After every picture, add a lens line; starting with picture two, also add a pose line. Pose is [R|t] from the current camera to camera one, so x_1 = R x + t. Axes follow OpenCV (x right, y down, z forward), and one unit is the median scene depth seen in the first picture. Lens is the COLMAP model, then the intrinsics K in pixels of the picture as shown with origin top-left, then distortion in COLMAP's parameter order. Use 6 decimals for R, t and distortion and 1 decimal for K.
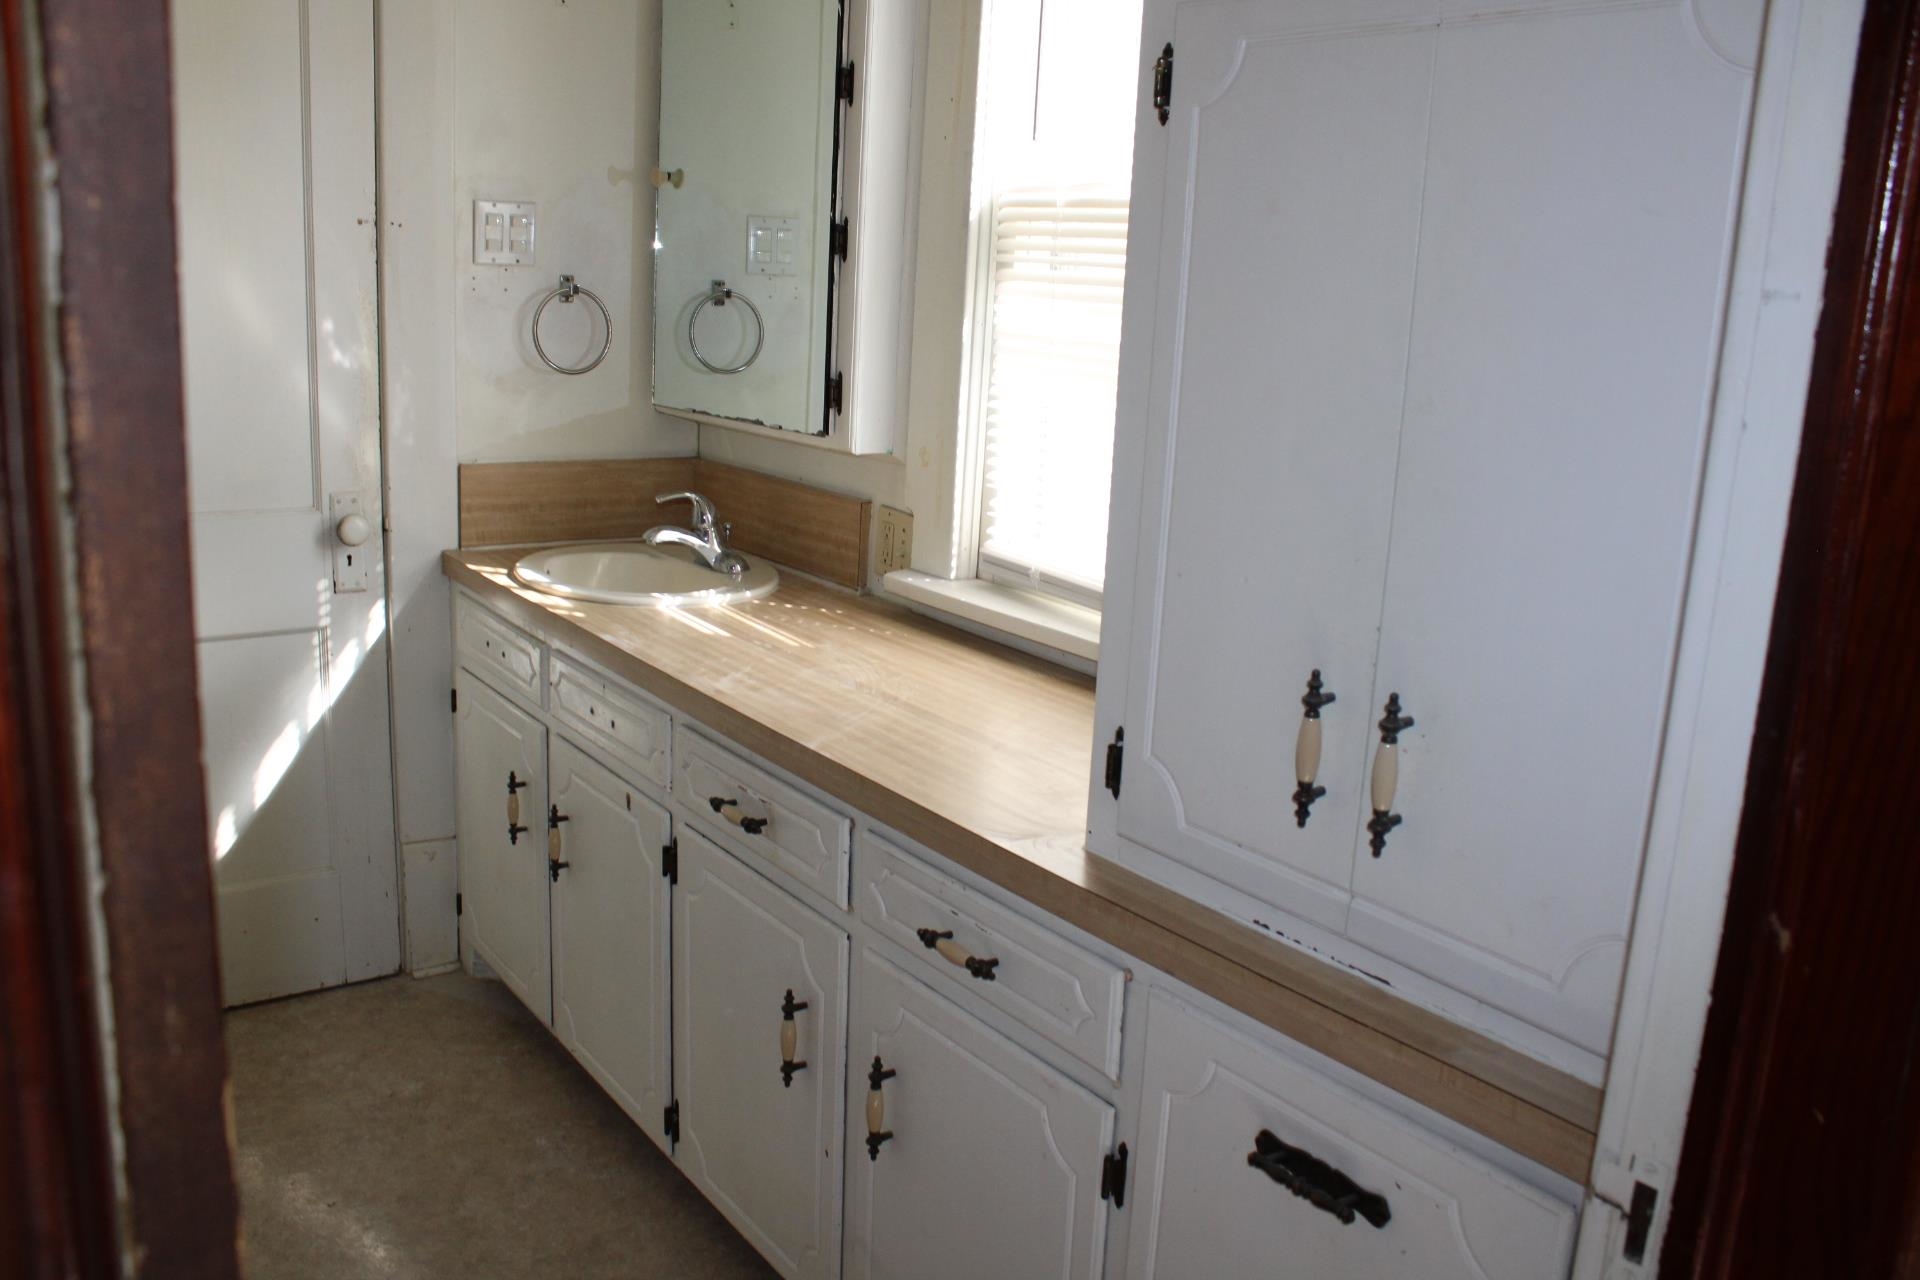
lens RADIAL K [[1593.5, 0, 957.2], [0, 1593.5, 620.8], [0, 0, 1]] dist [-0.179856, 0.167166]
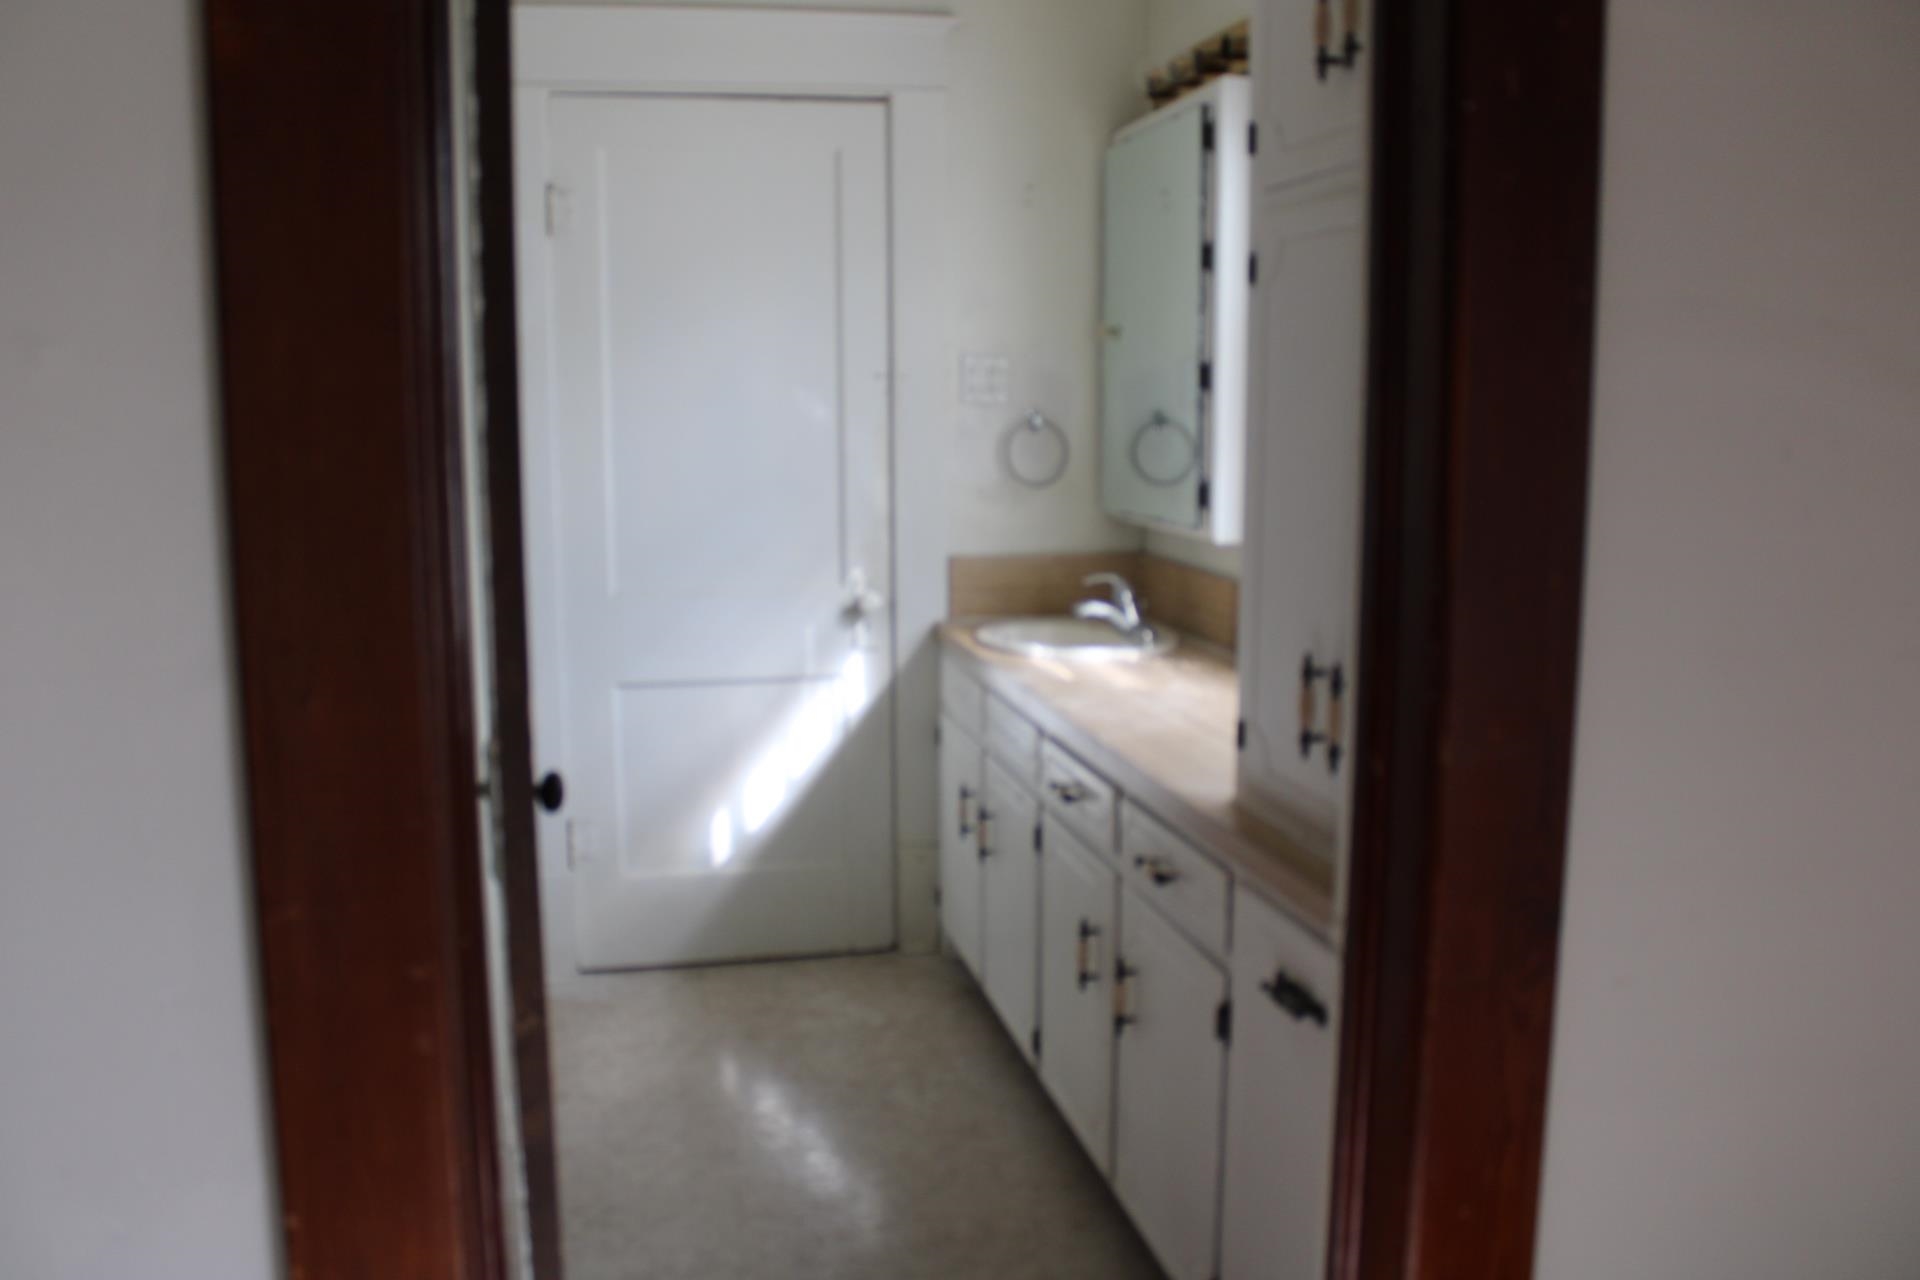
lens RADIAL K [[1593.5, 0, 957.2], [0, 1593.5, 620.8], [0, 0, 1]] dist [-0.179856, 0.167166]
pose [[0.917313, 0.002835, -0.398156, 0.225983], [-0.035383, 0.996599, -0.074425, 0.054555], [0.396591, 0.082359, 0.914294, -0.219068]]
